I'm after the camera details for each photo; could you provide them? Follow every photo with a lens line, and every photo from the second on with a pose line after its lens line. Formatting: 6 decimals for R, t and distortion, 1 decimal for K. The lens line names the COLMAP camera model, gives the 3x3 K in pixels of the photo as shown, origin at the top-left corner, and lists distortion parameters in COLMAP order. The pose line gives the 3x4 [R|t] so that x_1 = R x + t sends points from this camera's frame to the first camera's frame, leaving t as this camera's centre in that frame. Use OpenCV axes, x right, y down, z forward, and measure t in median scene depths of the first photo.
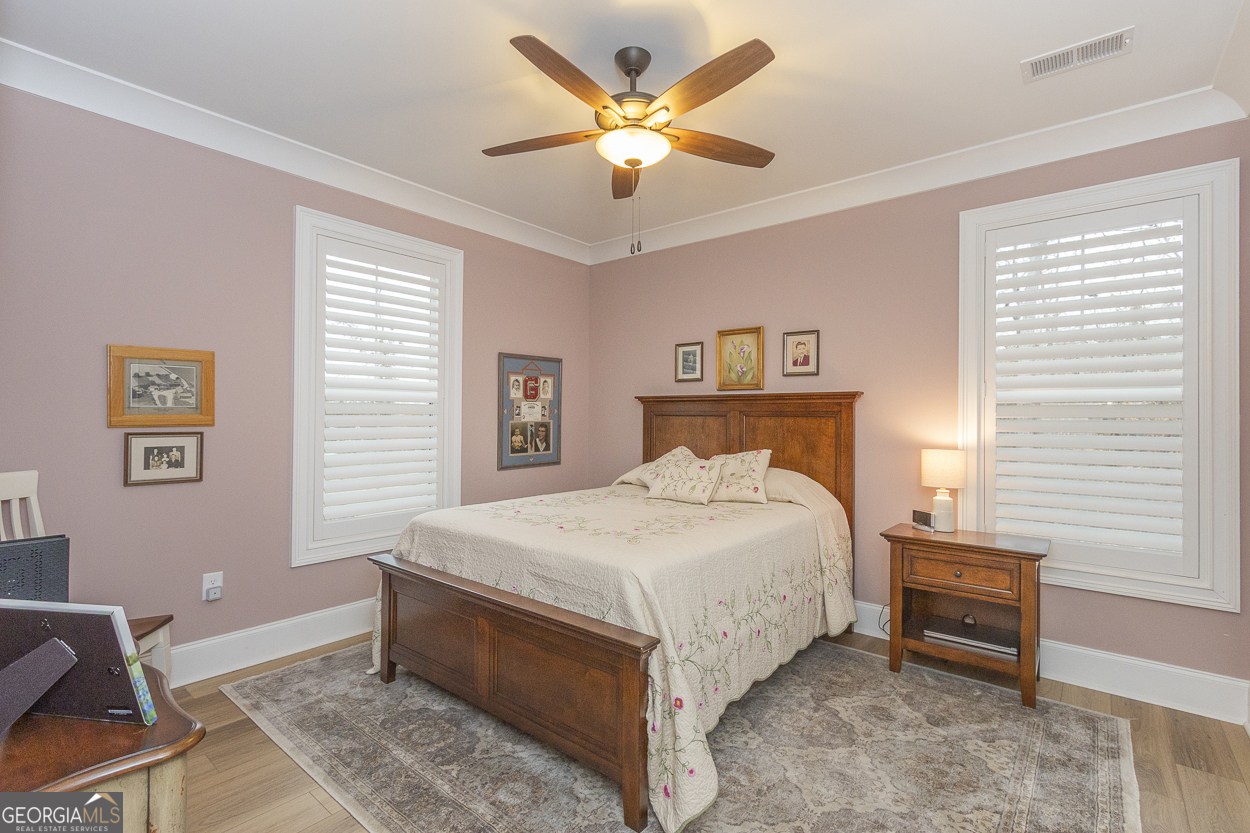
lens RADIAL K [[572.8, 0, 631.7], [0, 572.8, 413.5], [0, 0, 1]] dist [0.009059, -0.005950]
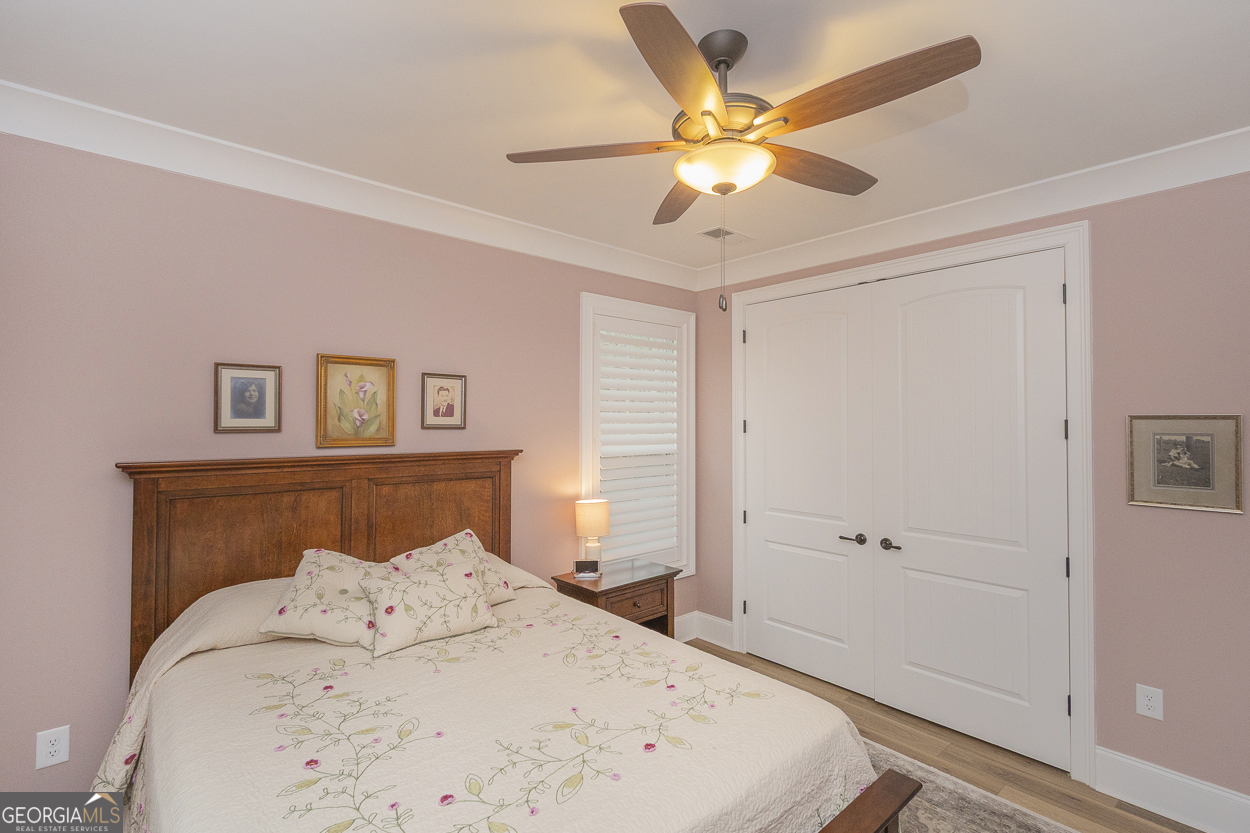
lens RADIAL K [[572.8, 0, 631.7], [0, 572.8, 413.5], [0, 0, 1]] dist [0.009059, -0.005950]
pose [[0.170538, 0.007875, 0.985320, -0.451444], [-0.008884, 0.999940, -0.006454, -0.083760], [-0.985311, -0.007653, 0.170598, 0.595025]]
